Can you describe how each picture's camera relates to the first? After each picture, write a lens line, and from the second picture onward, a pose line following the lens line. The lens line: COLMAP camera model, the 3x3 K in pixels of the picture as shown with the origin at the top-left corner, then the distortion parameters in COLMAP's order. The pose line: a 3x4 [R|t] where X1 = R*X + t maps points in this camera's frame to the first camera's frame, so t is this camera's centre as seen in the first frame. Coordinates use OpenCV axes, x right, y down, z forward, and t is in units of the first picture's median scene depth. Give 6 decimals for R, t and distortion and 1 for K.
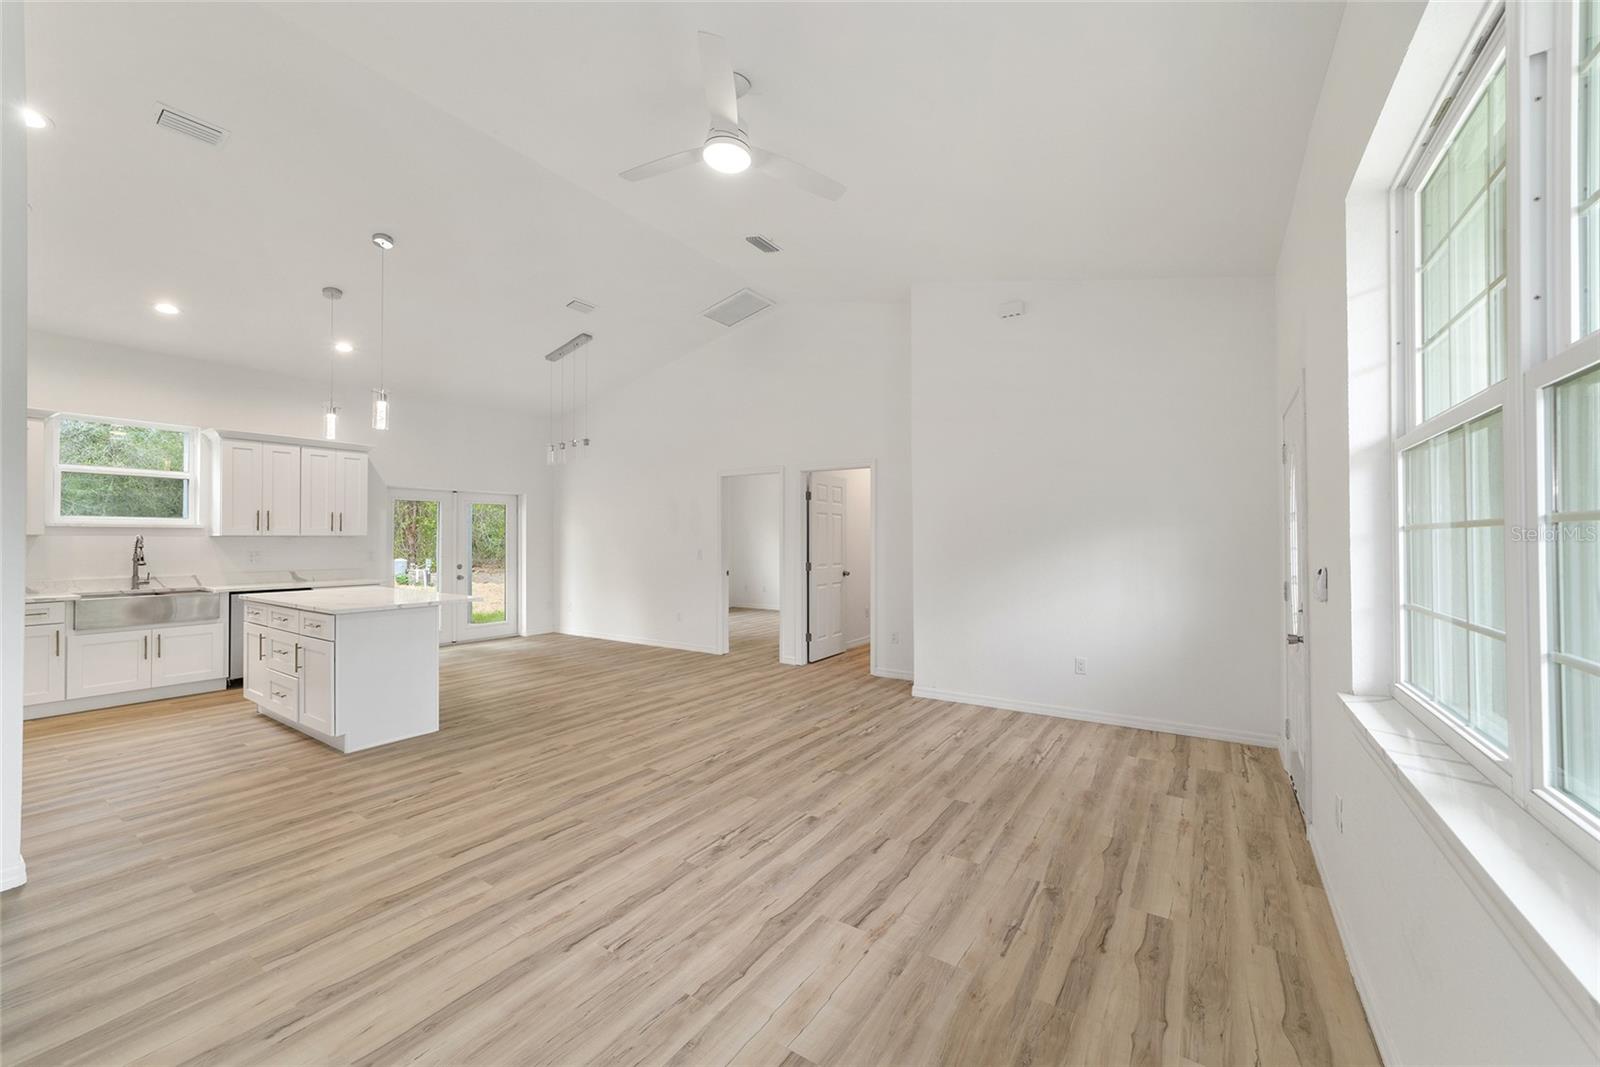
lens RADIAL K [[622.3, 0, 786.1], [0, 622.3, 531.6], [0, 0, 1]] dist [-0.012678, 0.006178]
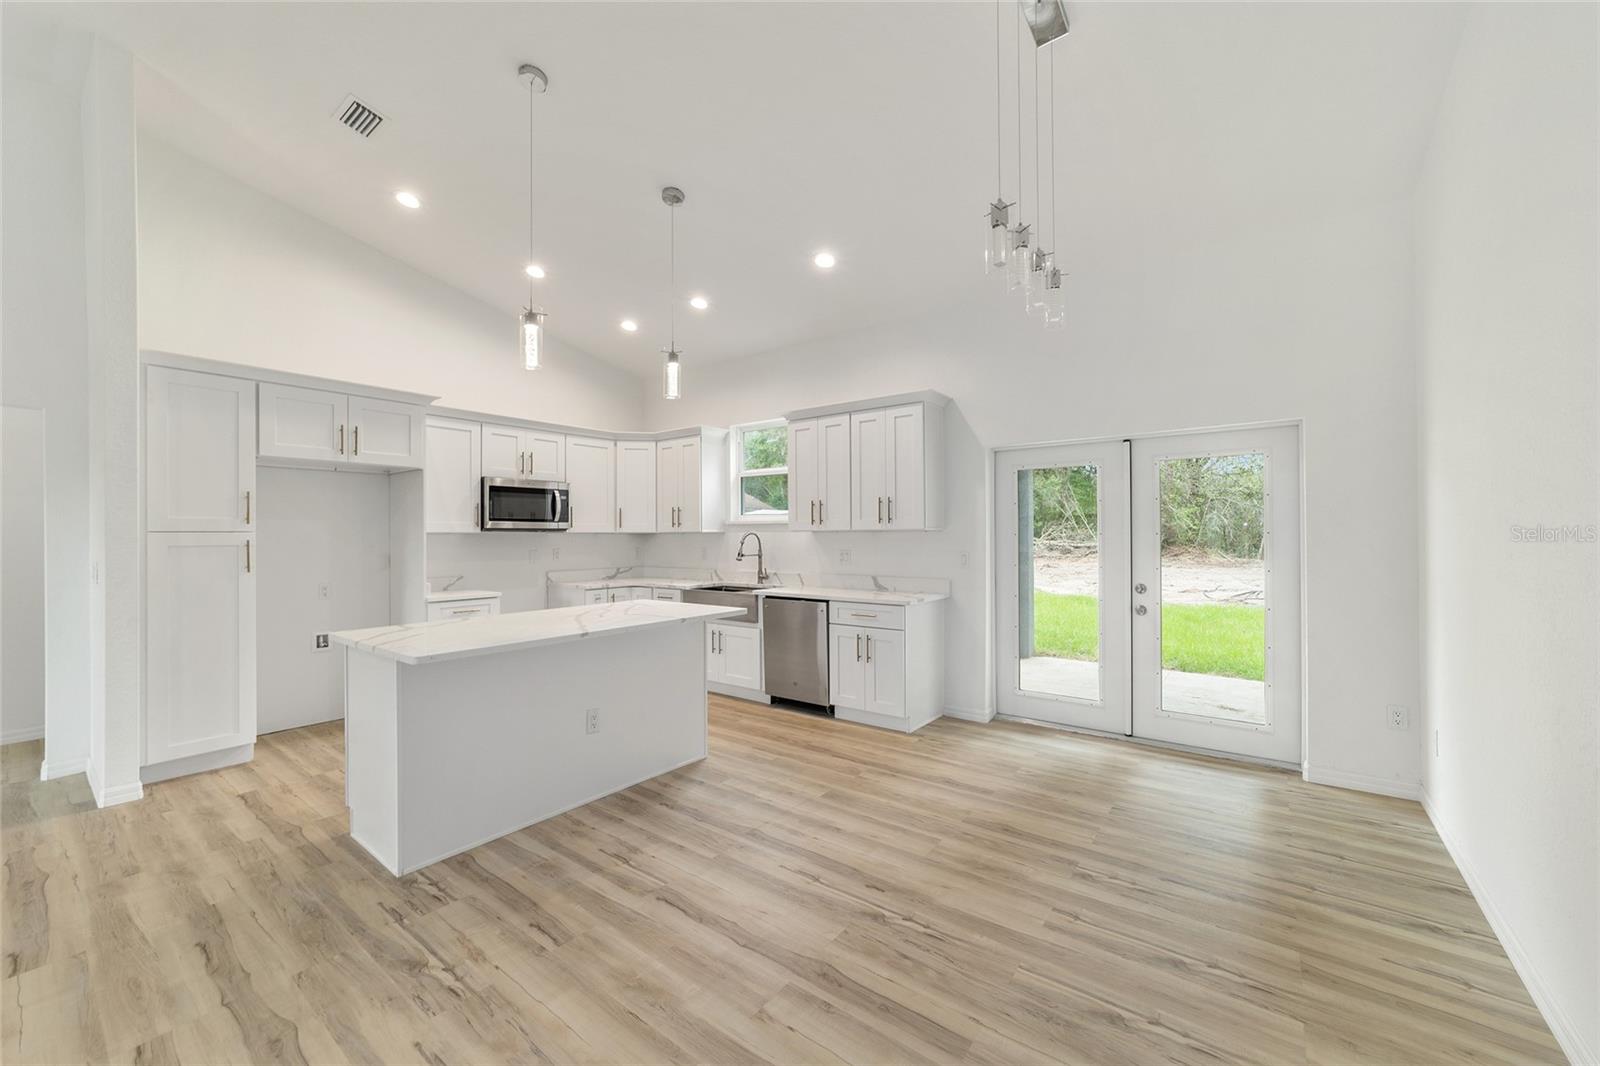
lens RADIAL K [[622.3, 0, 794.5], [0, 622.3, 532.0], [0, 0, 1]] dist [-0.012678, 0.006178]
pose [[-0.054653, -0.004227, -0.998496, -0.016305], [0.016118, 0.999857, -0.005115, 0.013723], [0.998375, -0.016373, -0.054578, 1.187184]]
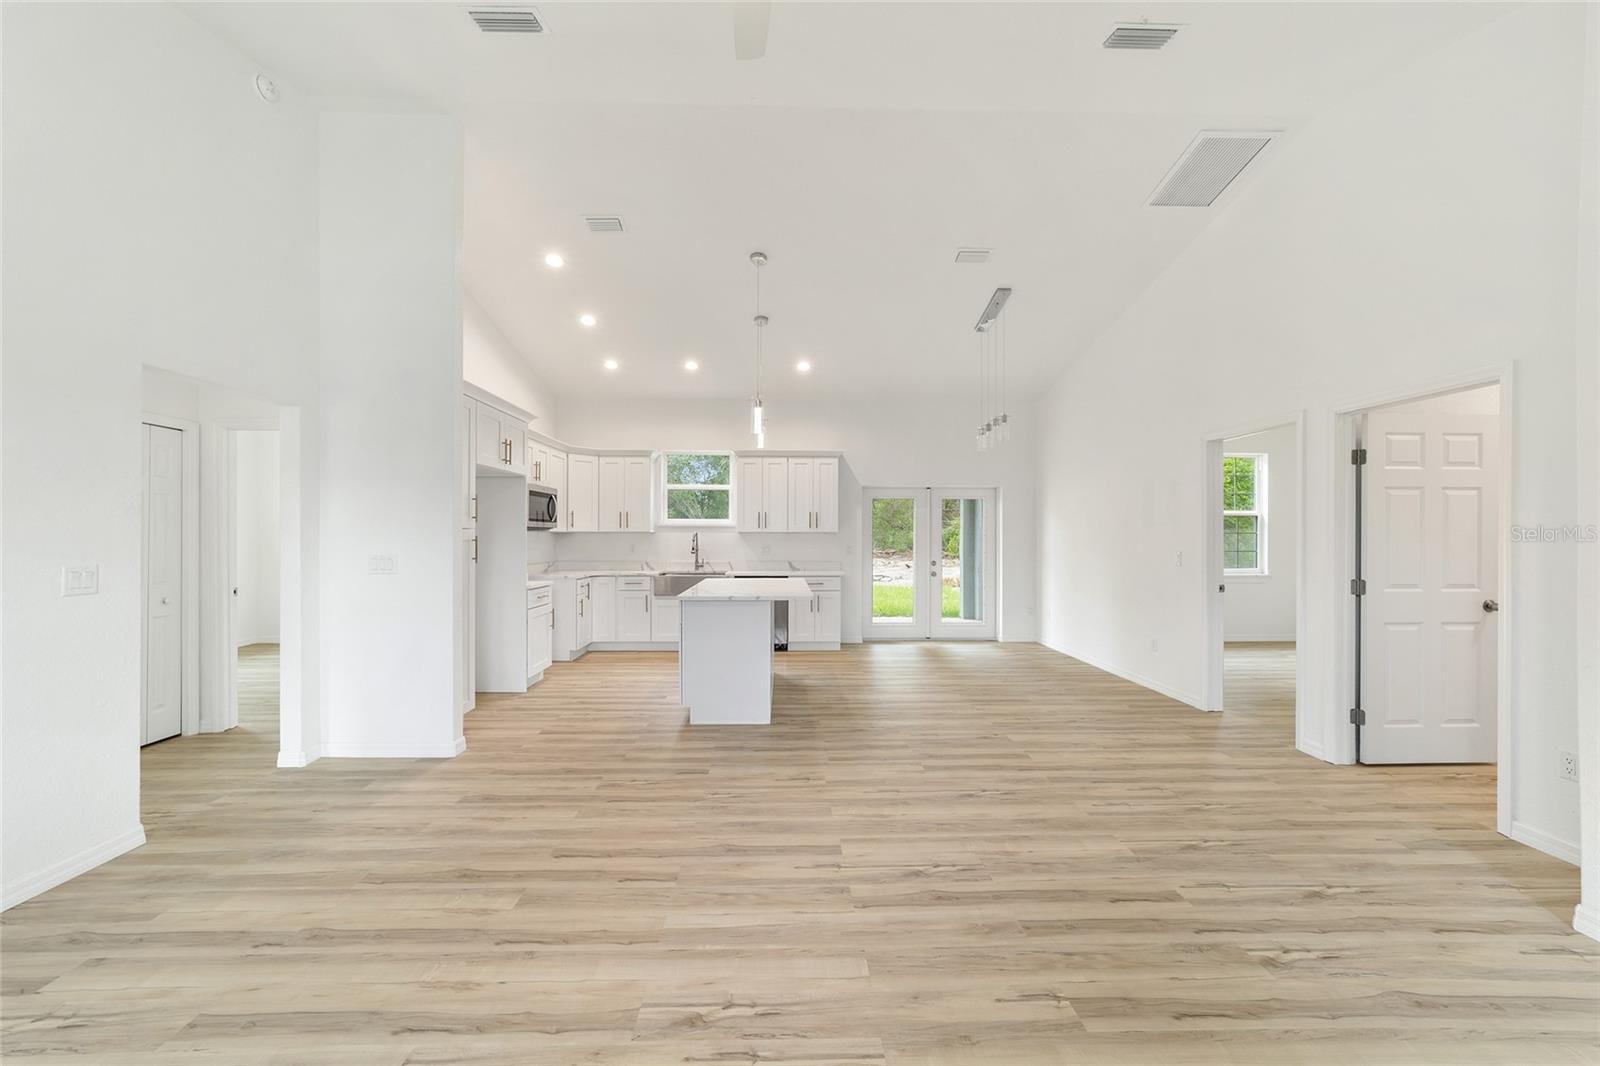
lens RADIAL K [[622.3, 0, 795.1], [0, 622.3, 534.8], [0, 0, 1]] dist [-0.012678, 0.006178]
pose [[0.585050, 0.000658, -0.810997, 0.242822], [0.006689, 0.999962, 0.005636, 0.006115], [0.810970, -0.008722, 0.585023, 0.375084]]
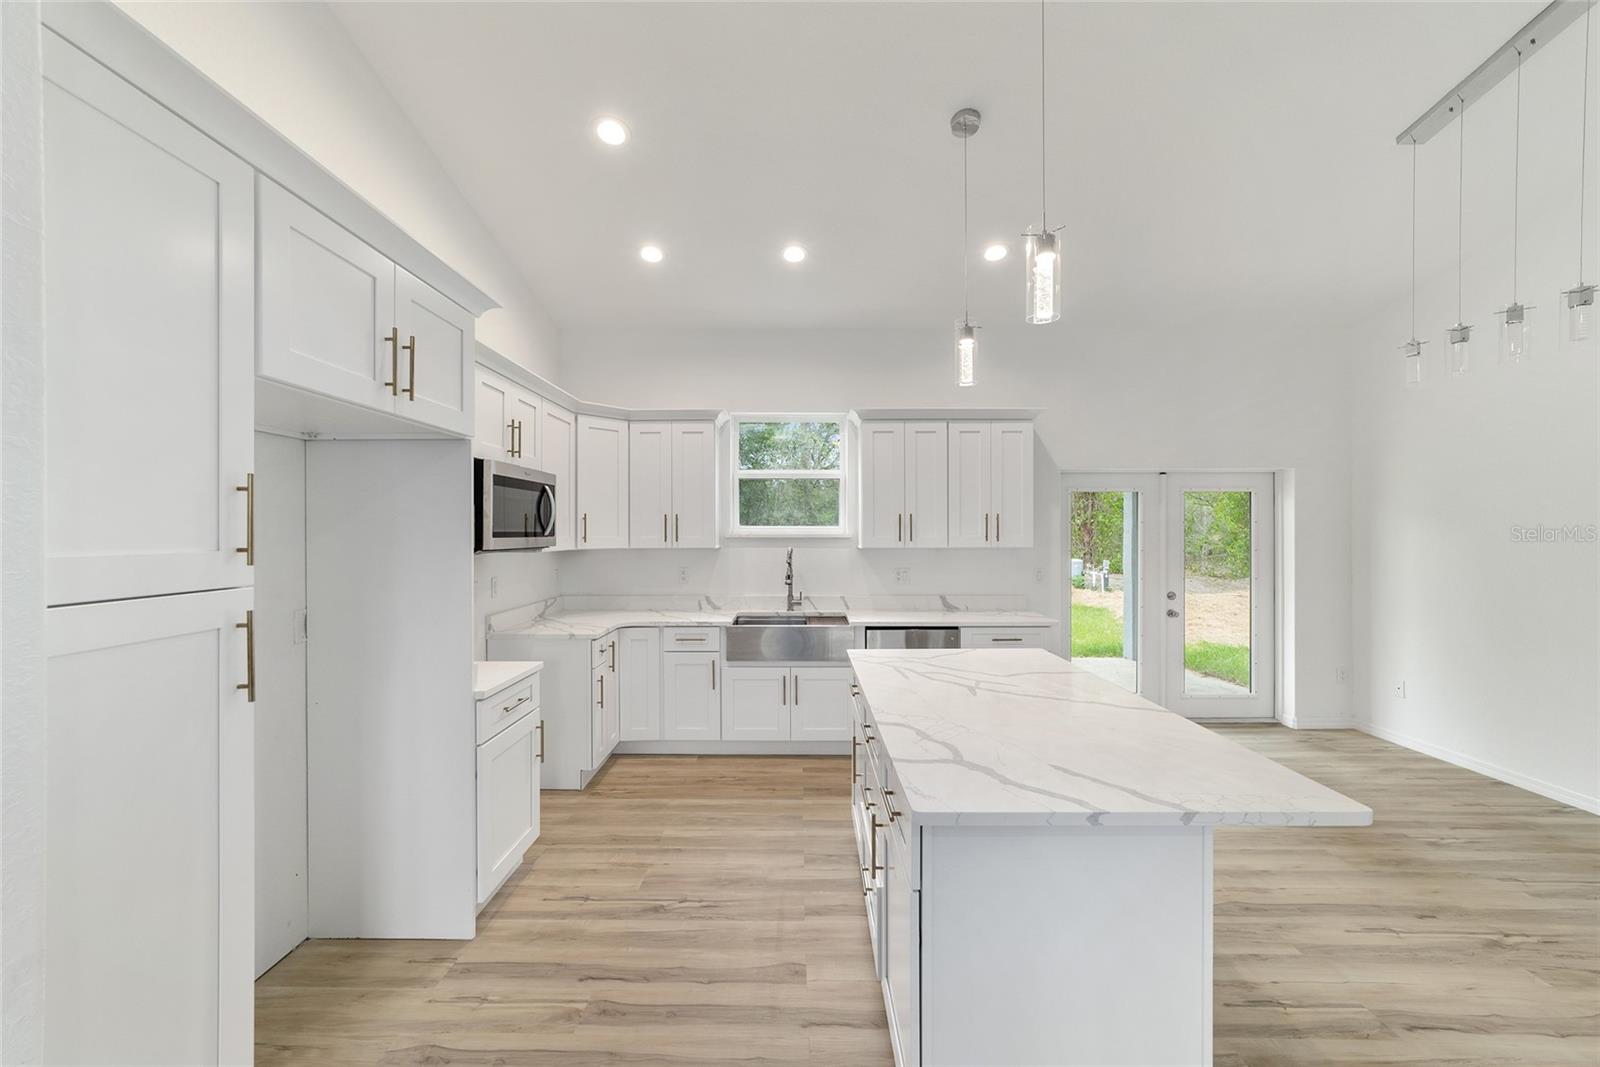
lens RADIAL K [[622.3, 0, 795.0], [0, 622.3, 532.4], [0, 0, 1]] dist [-0.012678, 0.006178]
pose [[0.557507, 0.000465, -0.830172, -0.359255], [0.010171, 0.999921, 0.007391, -0.022372], [0.830110, -0.012564, 0.557458, 0.562331]]
